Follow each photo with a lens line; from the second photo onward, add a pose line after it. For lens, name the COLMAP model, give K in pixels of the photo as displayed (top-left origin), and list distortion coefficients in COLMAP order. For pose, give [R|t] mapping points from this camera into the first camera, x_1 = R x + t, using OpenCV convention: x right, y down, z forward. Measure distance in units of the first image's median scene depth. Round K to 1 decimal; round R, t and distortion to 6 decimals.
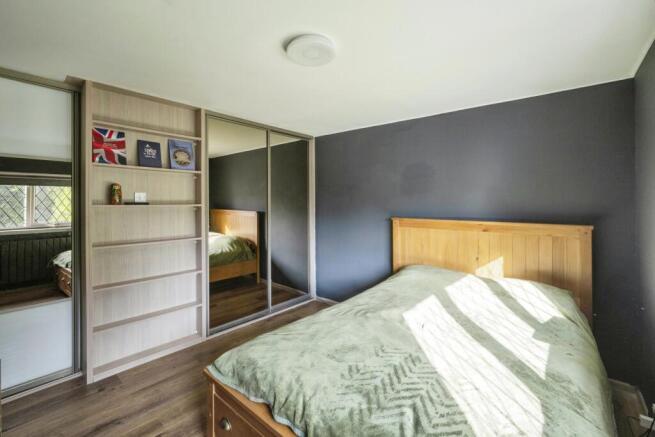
lens RADIAL K [[284.4, 0, 327.0], [0, 284.4, 207.0], [0, 0, 1]] dist [0.000183, 0.000027]
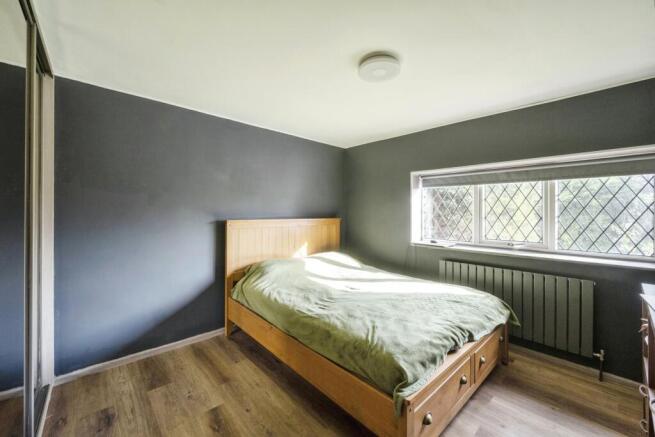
lens RADIAL K [[266.3, 0, 329.9], [0, 266.3, 210.9], [0, 0, 1]] dist [0.000815, 0.000116]
pose [[0.118849, 0.001622, 0.992911, -0.797711], [0.004506, 0.999987, -0.002173, 0.013949], [-0.992902, 0.004732, 0.118840, 0.730080]]
